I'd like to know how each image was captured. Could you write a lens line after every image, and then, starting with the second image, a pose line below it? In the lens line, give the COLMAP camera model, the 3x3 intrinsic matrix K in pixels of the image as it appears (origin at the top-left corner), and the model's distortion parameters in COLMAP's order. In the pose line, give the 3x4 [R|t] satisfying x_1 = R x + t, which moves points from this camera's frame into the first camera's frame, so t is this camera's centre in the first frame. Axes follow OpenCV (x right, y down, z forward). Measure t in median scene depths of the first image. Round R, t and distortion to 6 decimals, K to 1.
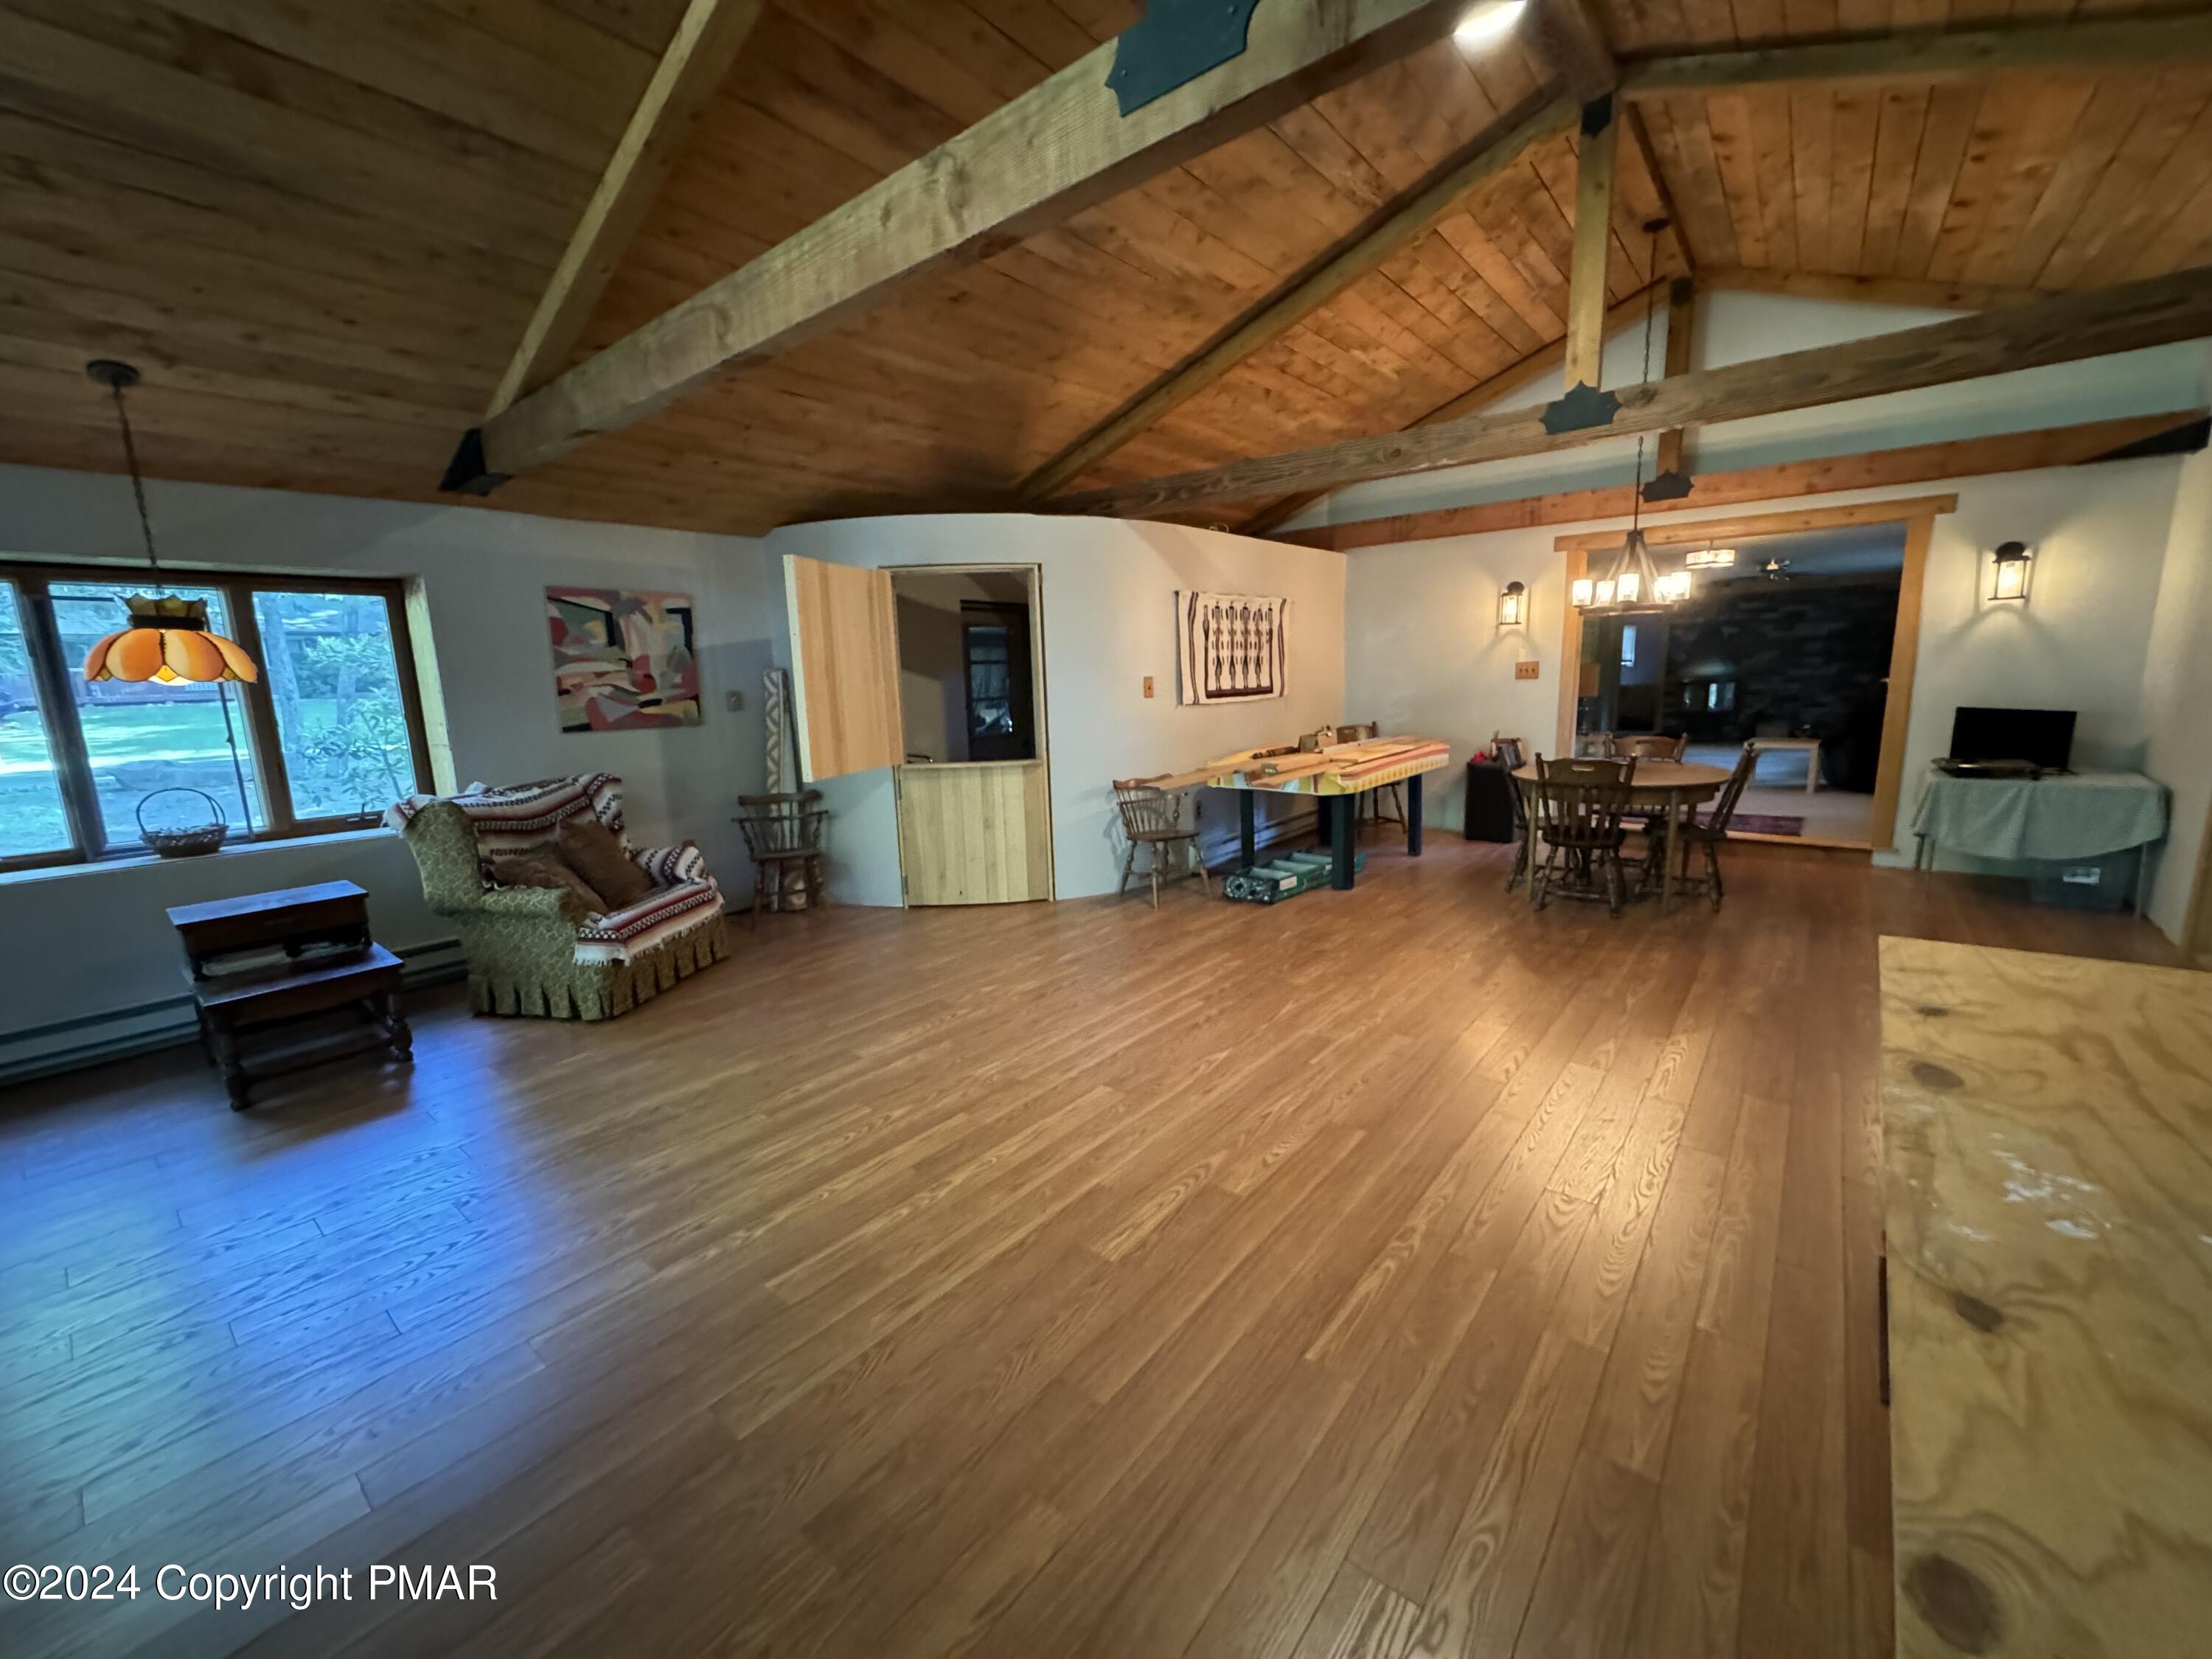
lens RADIAL K [[880.7, 0, 1103.8], [0, 880.7, 831.0], [0, 0, 1]] dist [-0.002279, 0.000061]
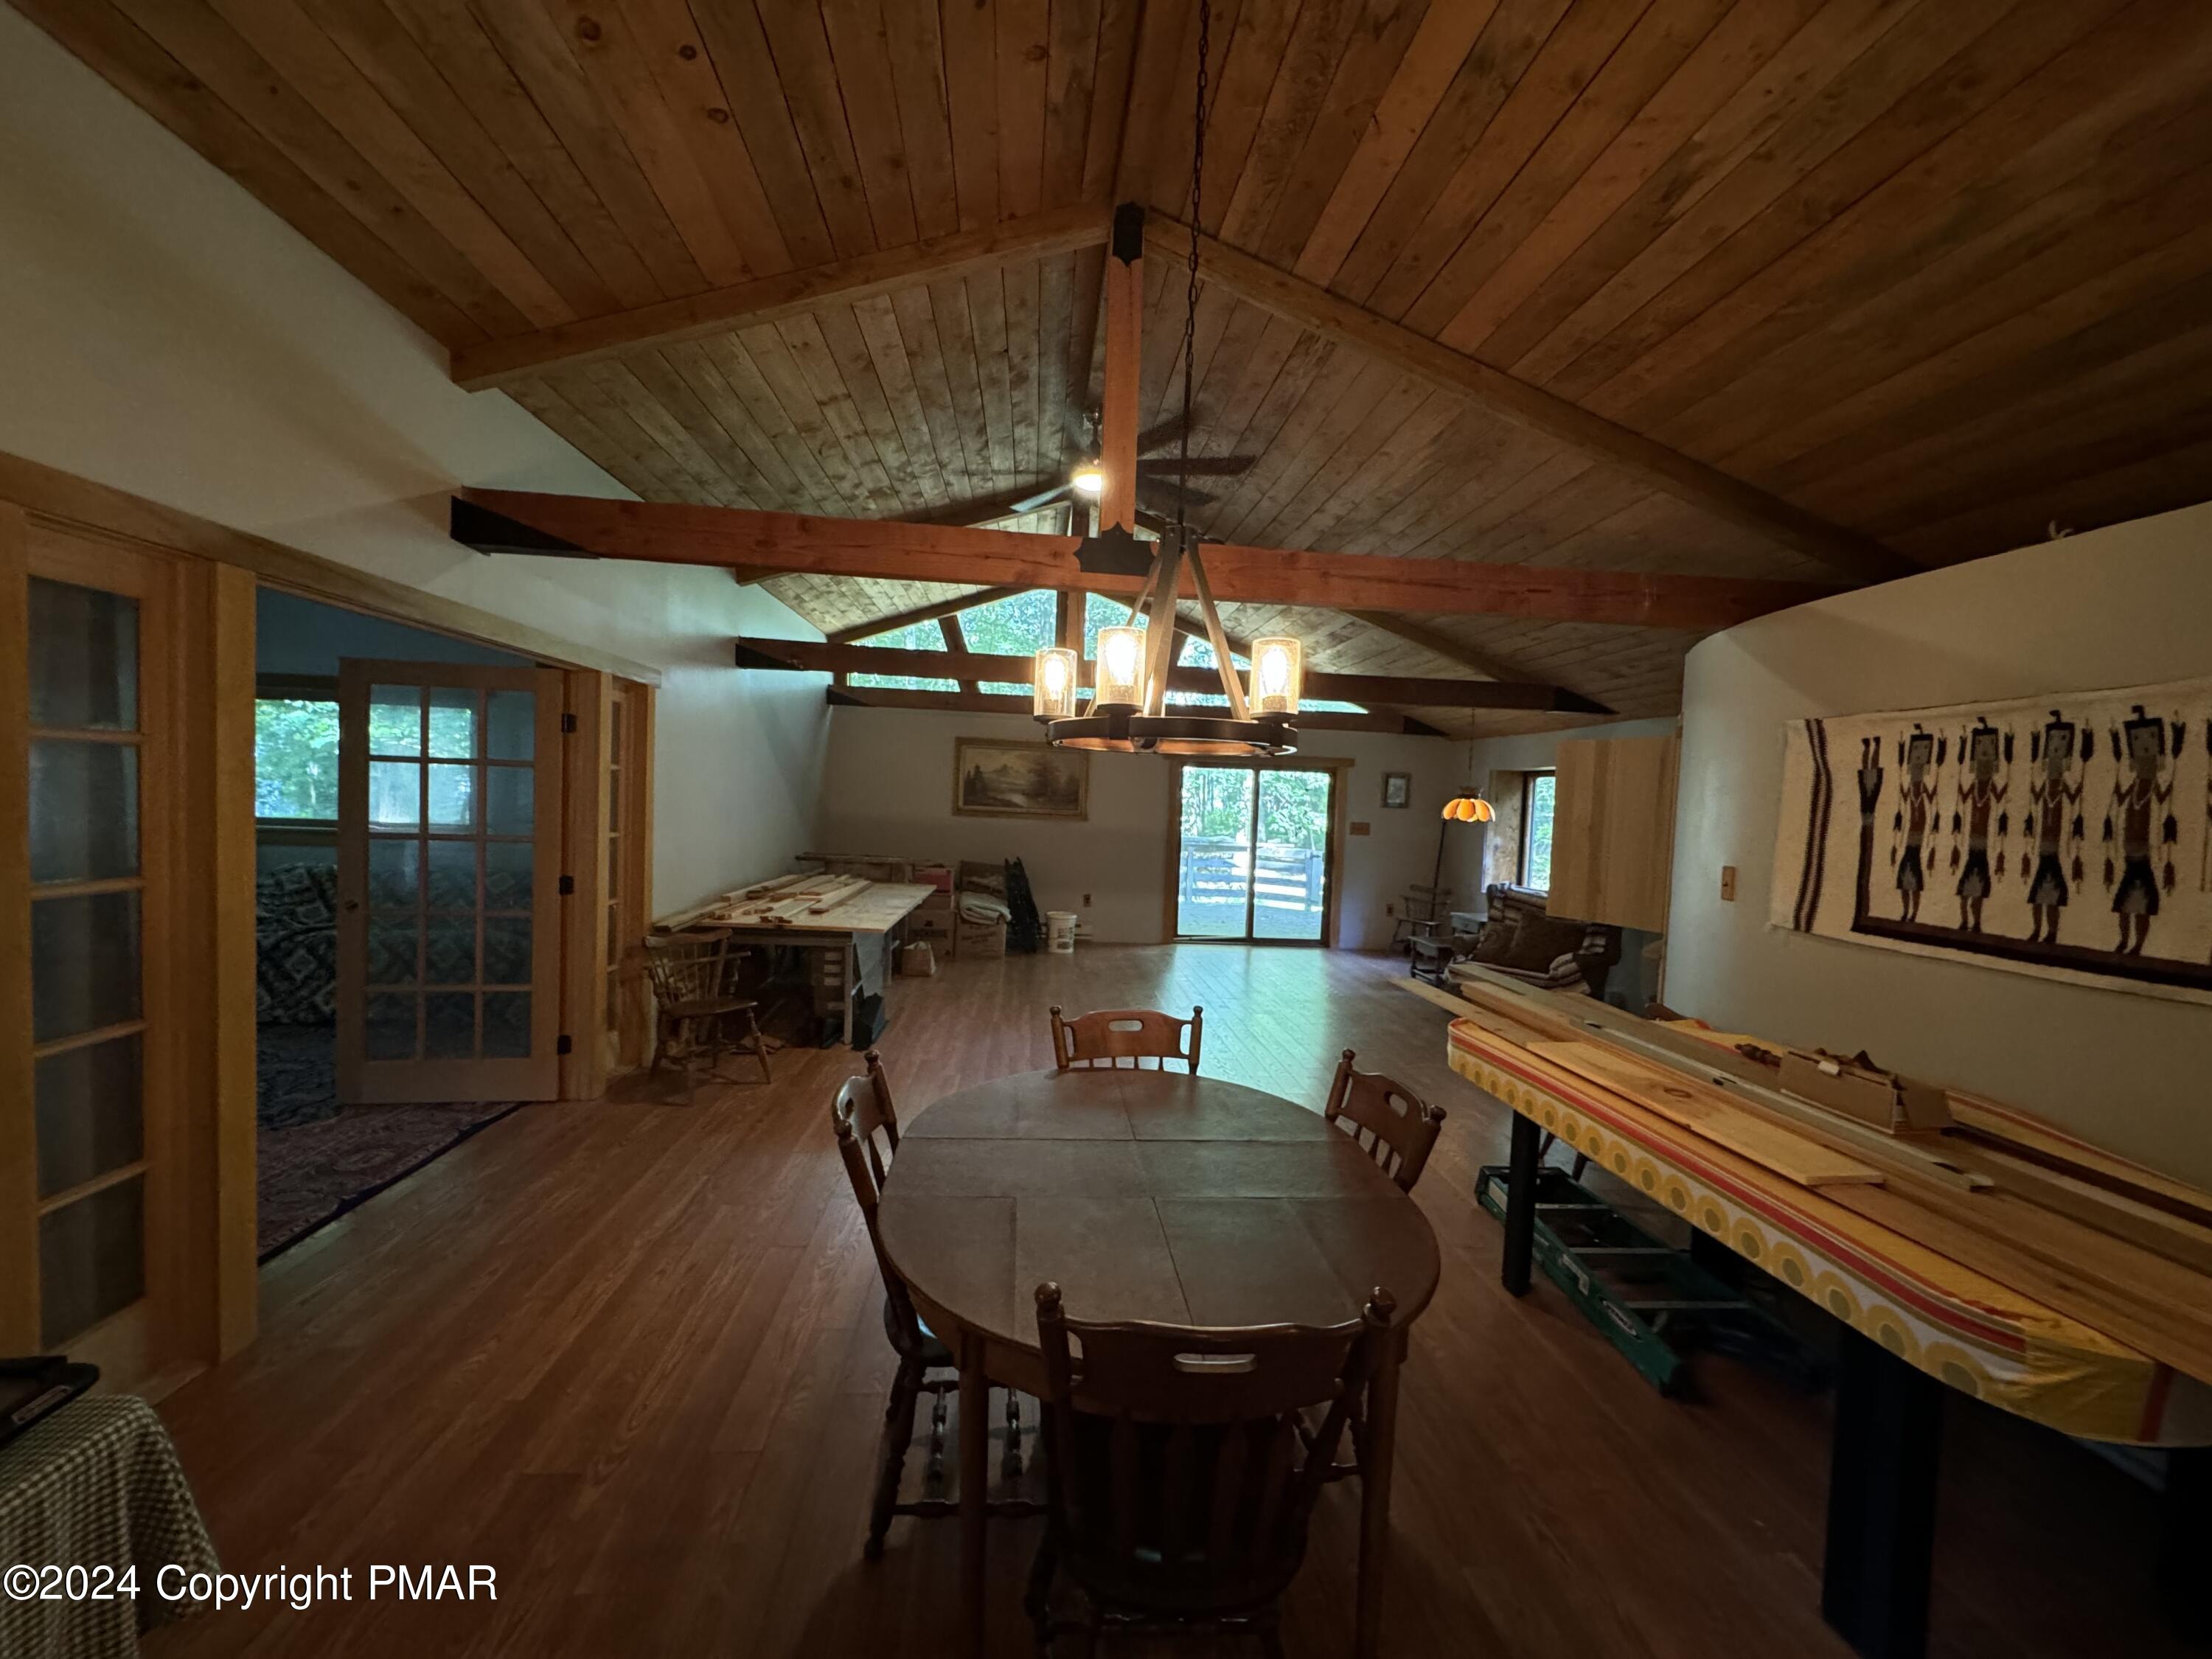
lens RADIAL K [[880.7, 0, 1101.4], [0, 880.7, 832.7], [0, 0, 1]] dist [-0.002279, 0.000061]
pose [[-0.718483, 0.029971, -0.694898, 0.880216], [-0.141775, 0.971786, 0.188500, -0.280570], [0.680942, 0.233953, -0.693963, 1.251281]]
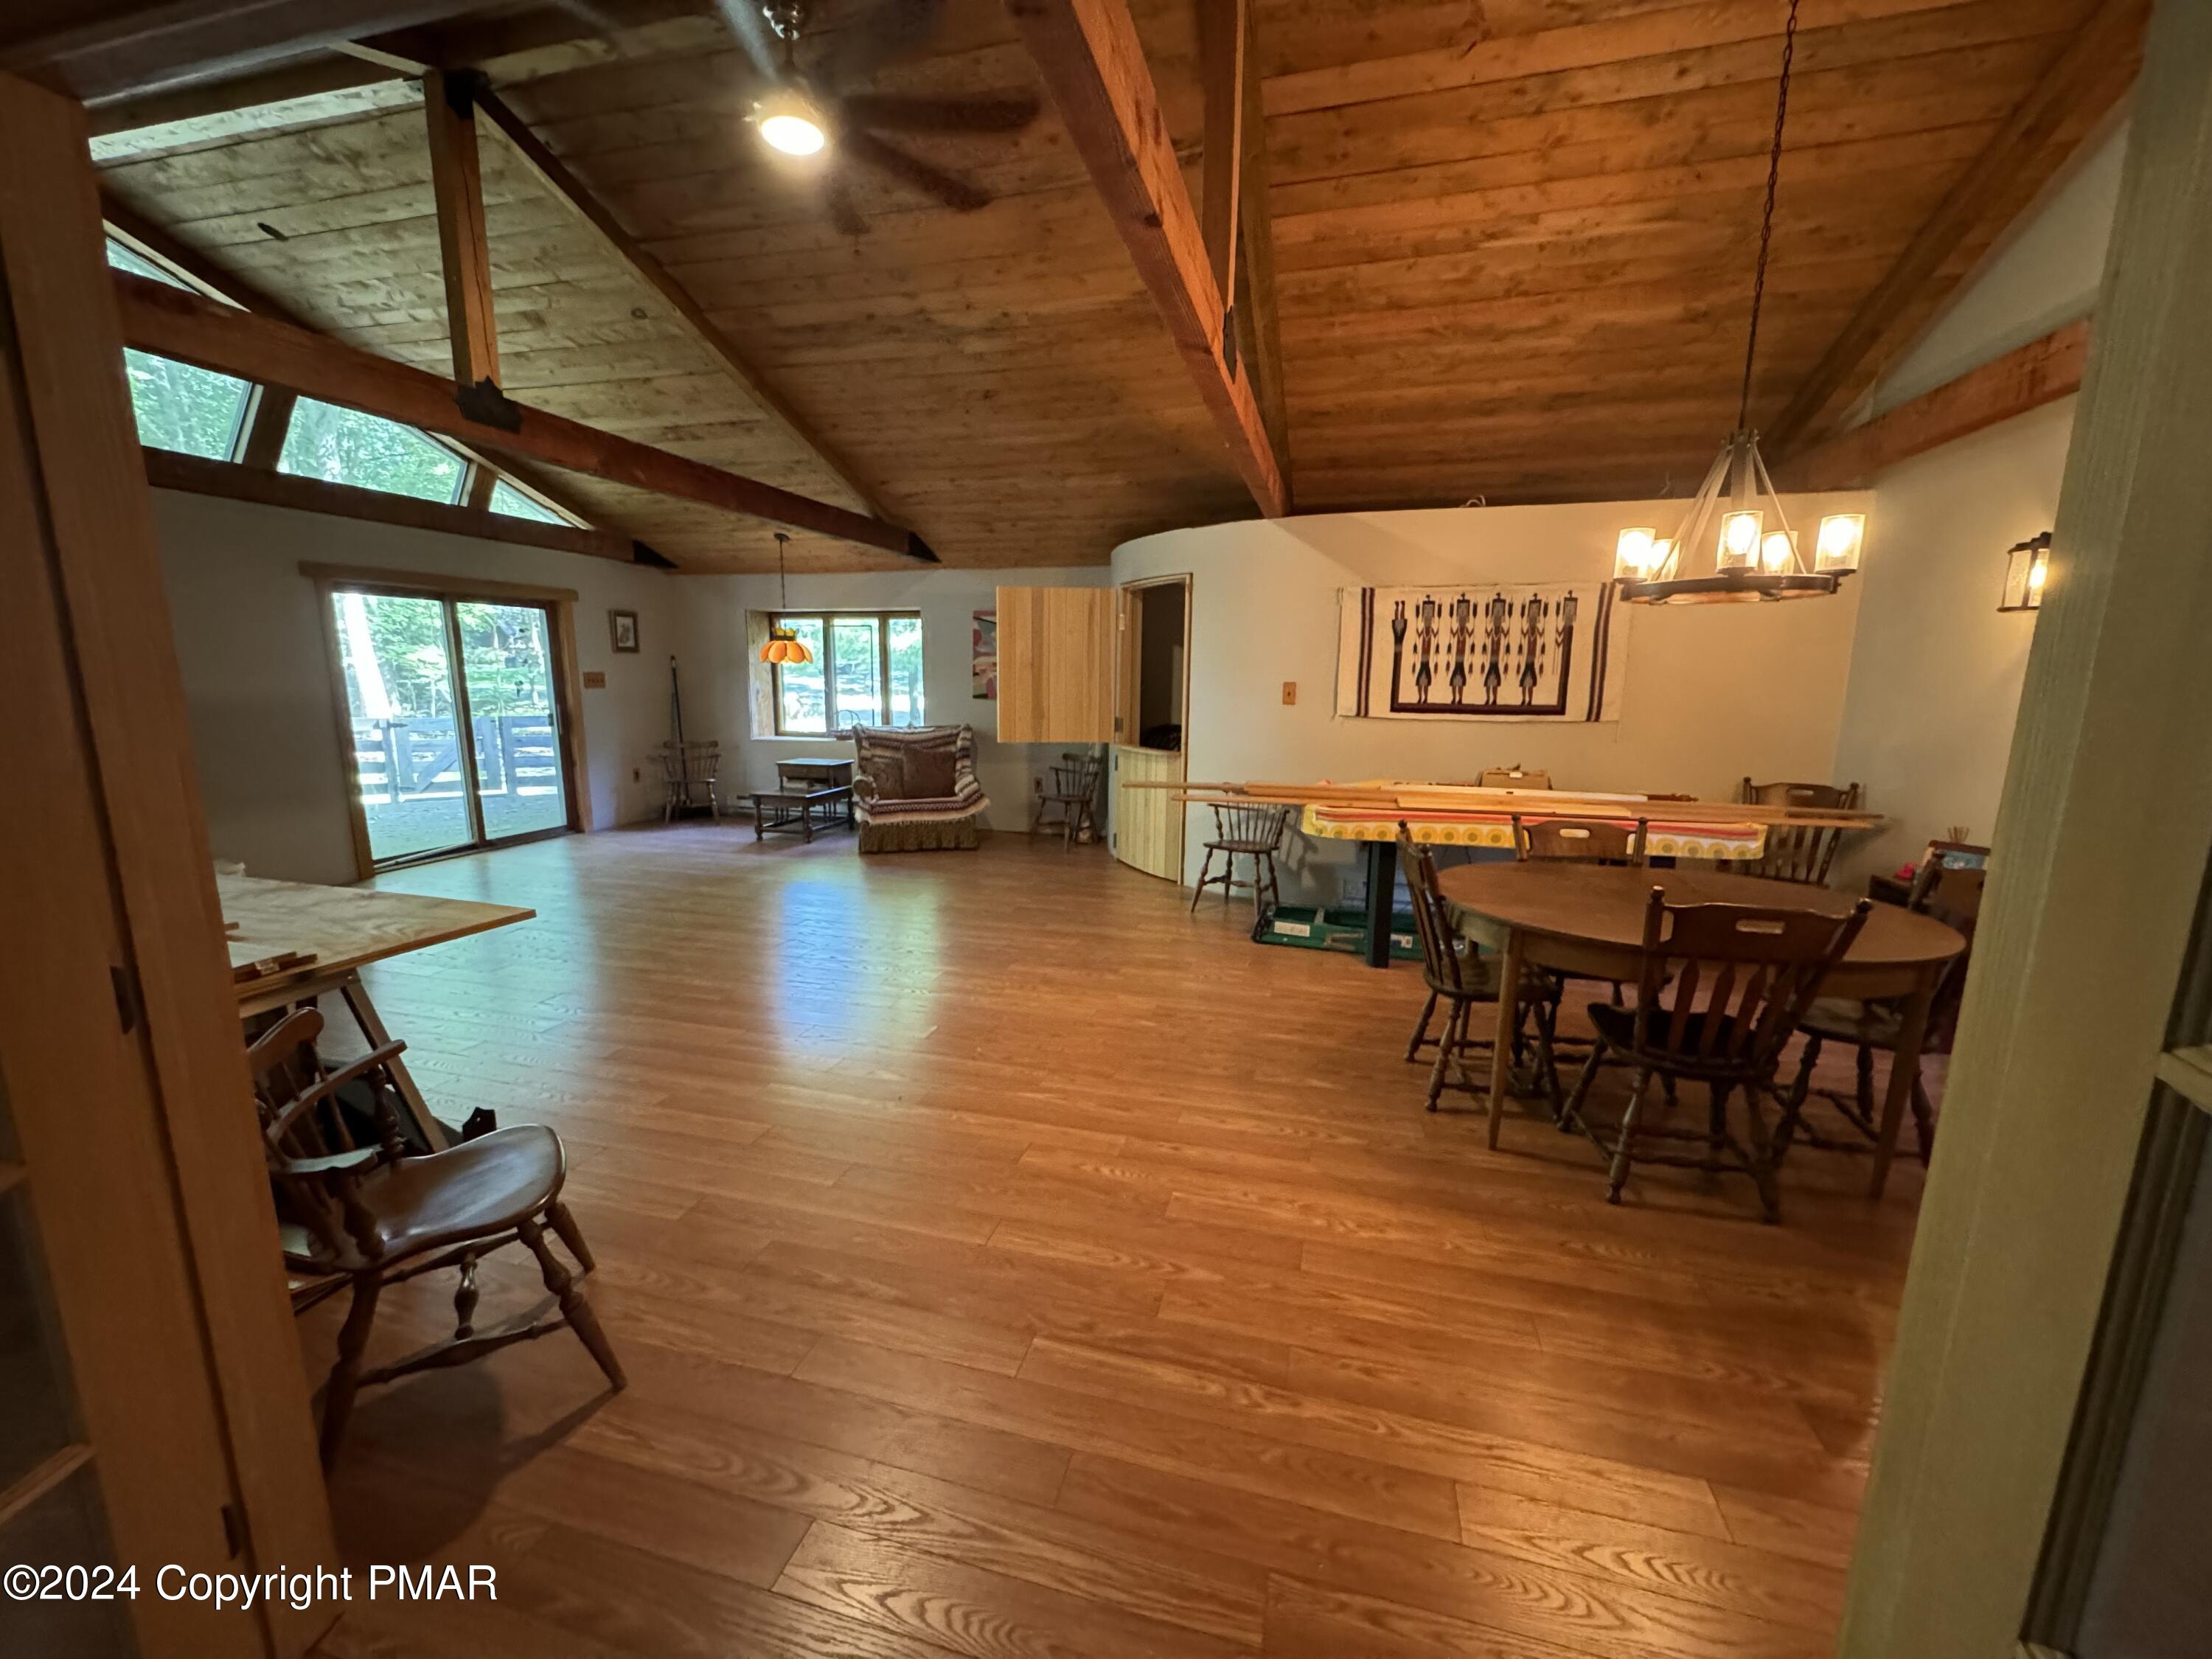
lens RADIAL K [[880.7, 0, 1105.8], [0, 880.7, 832.5], [0, 0, 1]] dist [-0.002279, 0.000061]
pose [[0.408707, 0.197583, -0.891022, 0.937771], [-0.182976, 0.974202, 0.132098, -0.119383], [0.894136, 0.109046, 0.434316, 0.482873]]
